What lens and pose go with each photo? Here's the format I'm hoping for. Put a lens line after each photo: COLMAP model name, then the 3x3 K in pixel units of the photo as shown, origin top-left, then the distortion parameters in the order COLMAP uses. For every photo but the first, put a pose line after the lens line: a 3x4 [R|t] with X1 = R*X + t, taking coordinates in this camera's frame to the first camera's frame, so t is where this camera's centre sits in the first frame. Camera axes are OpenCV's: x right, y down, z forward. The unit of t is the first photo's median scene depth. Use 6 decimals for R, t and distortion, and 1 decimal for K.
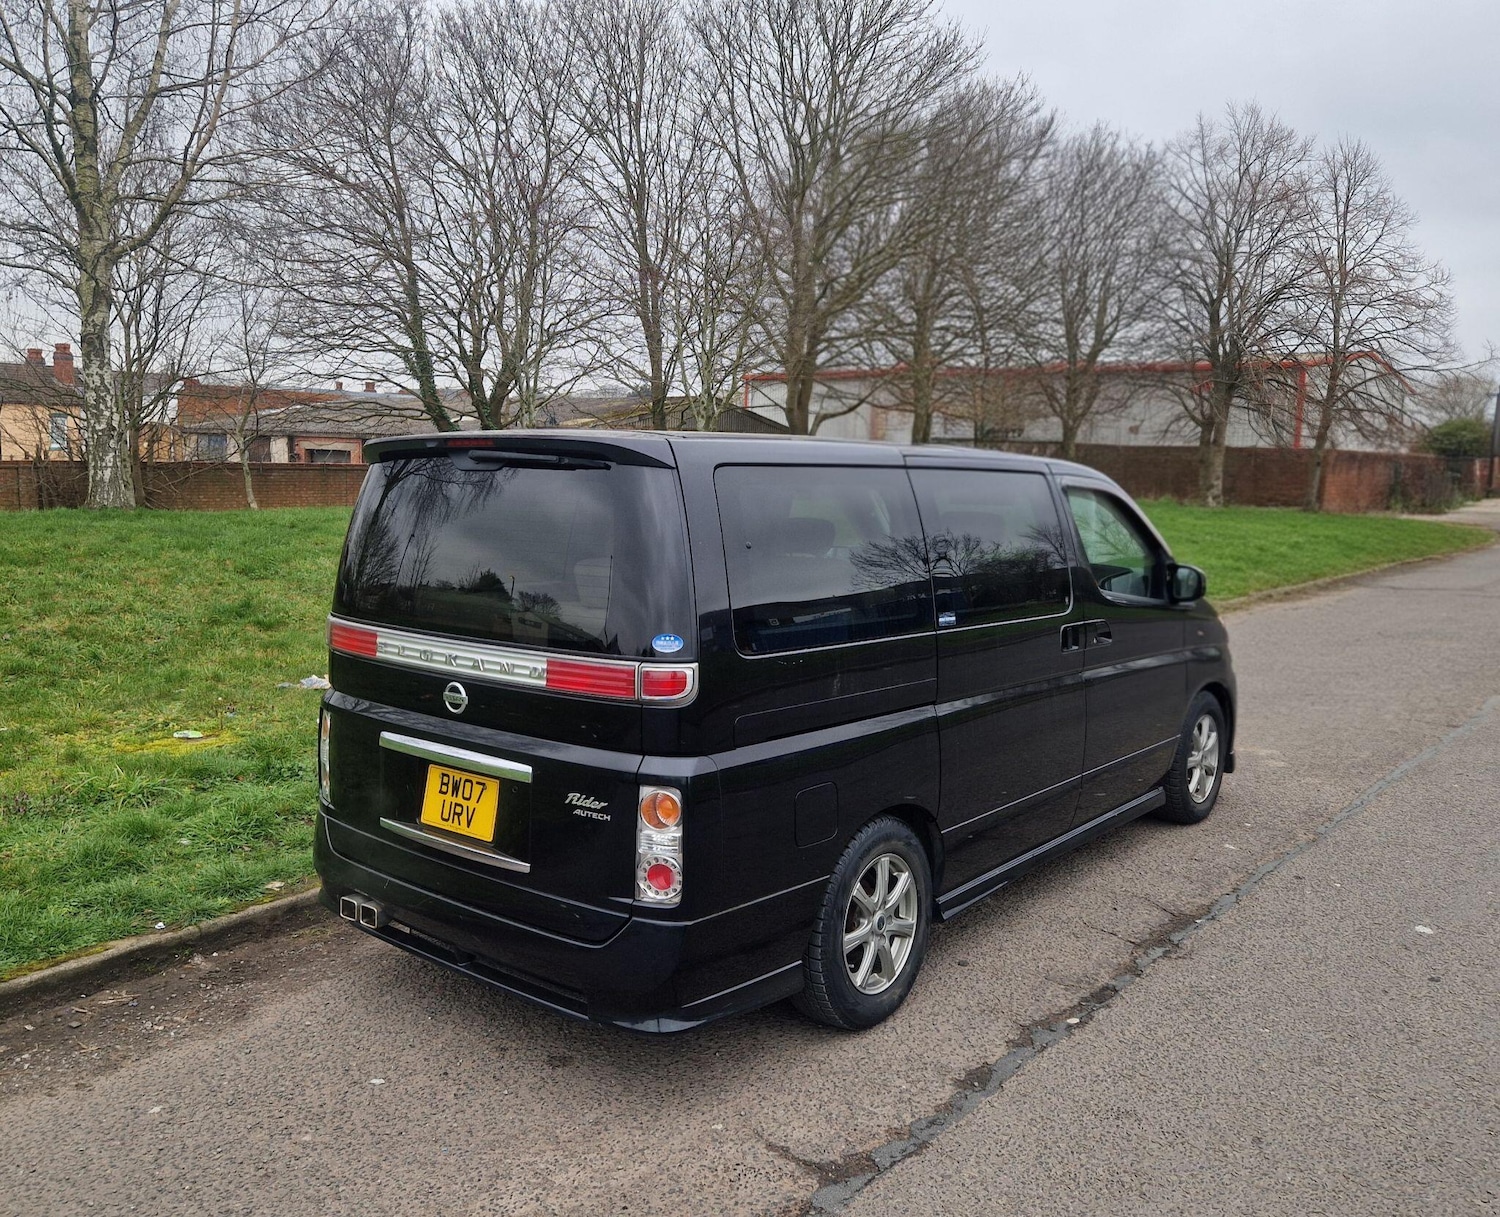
lens RADIAL K [[1175.7, 0, 723.0], [0, 1175.7, 564.3], [0, 0, 1]] dist [0.048225, 0.008189]
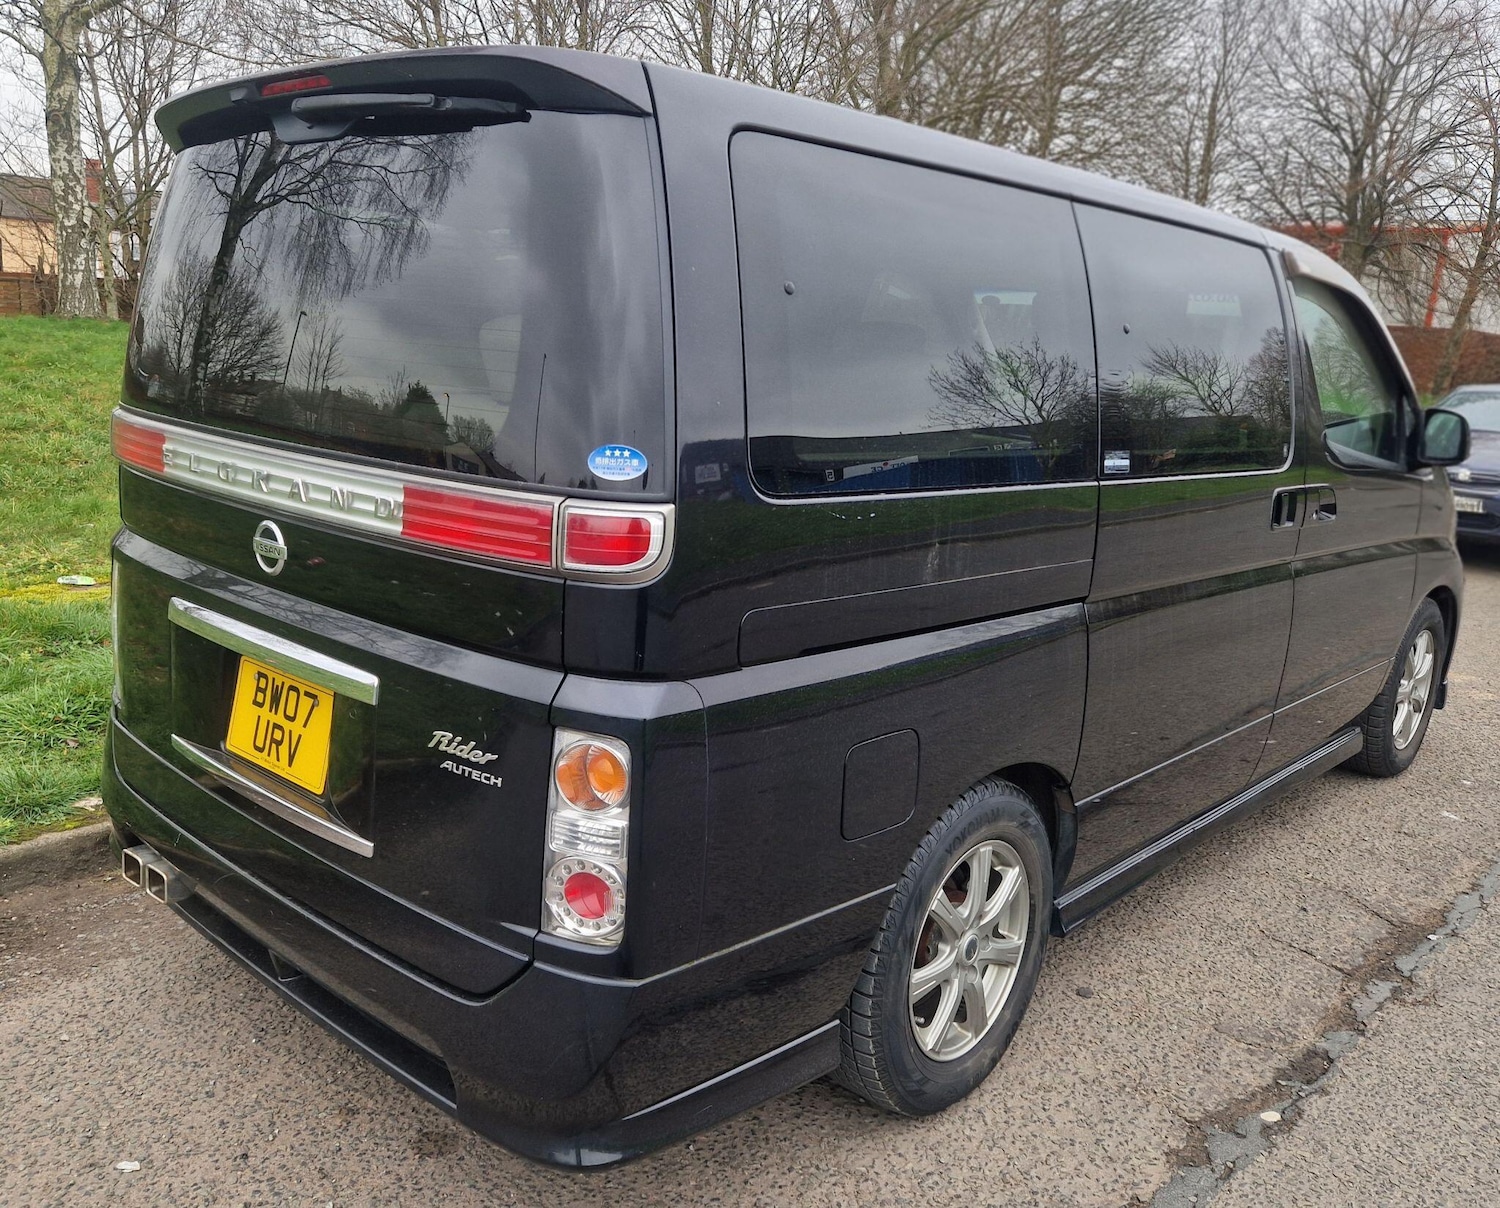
lens RADIAL K [[1266.3, 0, 729.9], [0, 1266.3, 585.1], [0, 0, 1]] dist [0.077042, -0.056397]
pose [[0.998055, 0.054469, -0.030328, 0.018527], [-0.050269, 0.990849, 0.125266, 0.039965], [0.036873, -0.123497, 0.991660, 0.370981]]
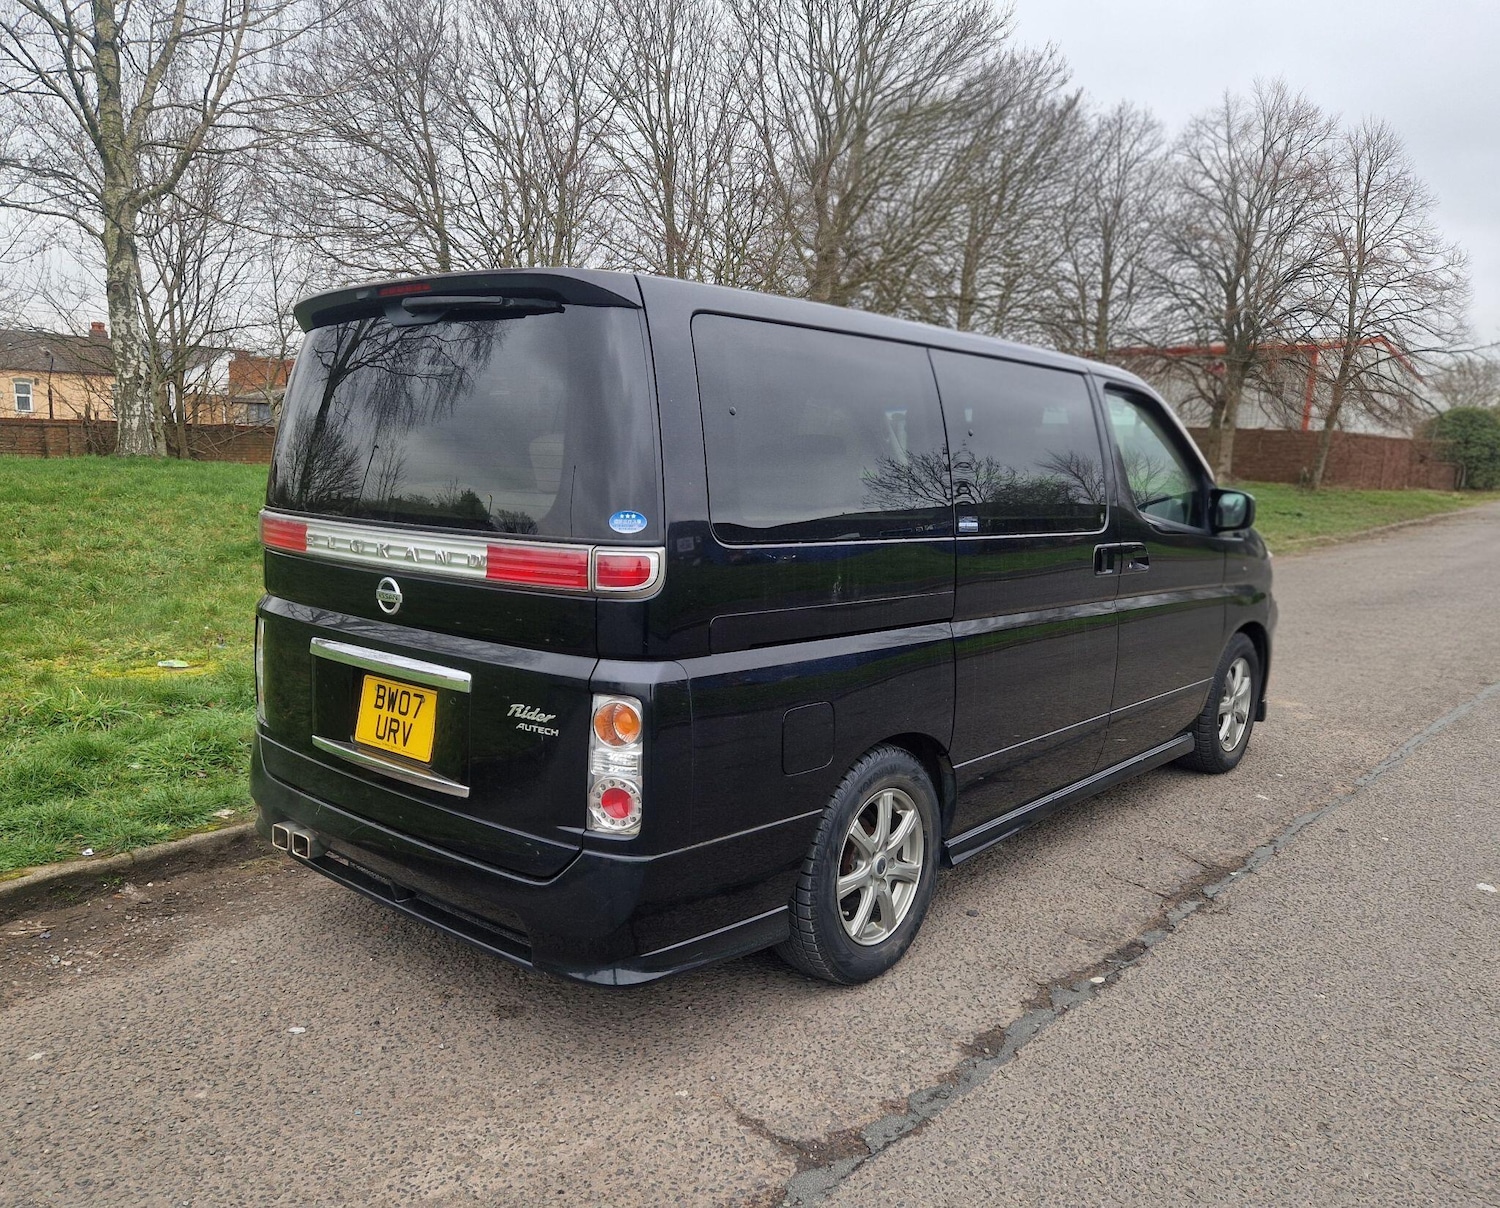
lens RADIAL K [[1128.2, 0, 722.4], [0, 1128.2, 607.2], [0, 0, 1]] dist [0.057449, -0.009328]
pose [[0.999687, 0.019164, -0.016113, 0.026668], [-0.018058, 0.997645, 0.066165, 0.060897], [0.017343, -0.065854, 0.997679, 0.179705]]
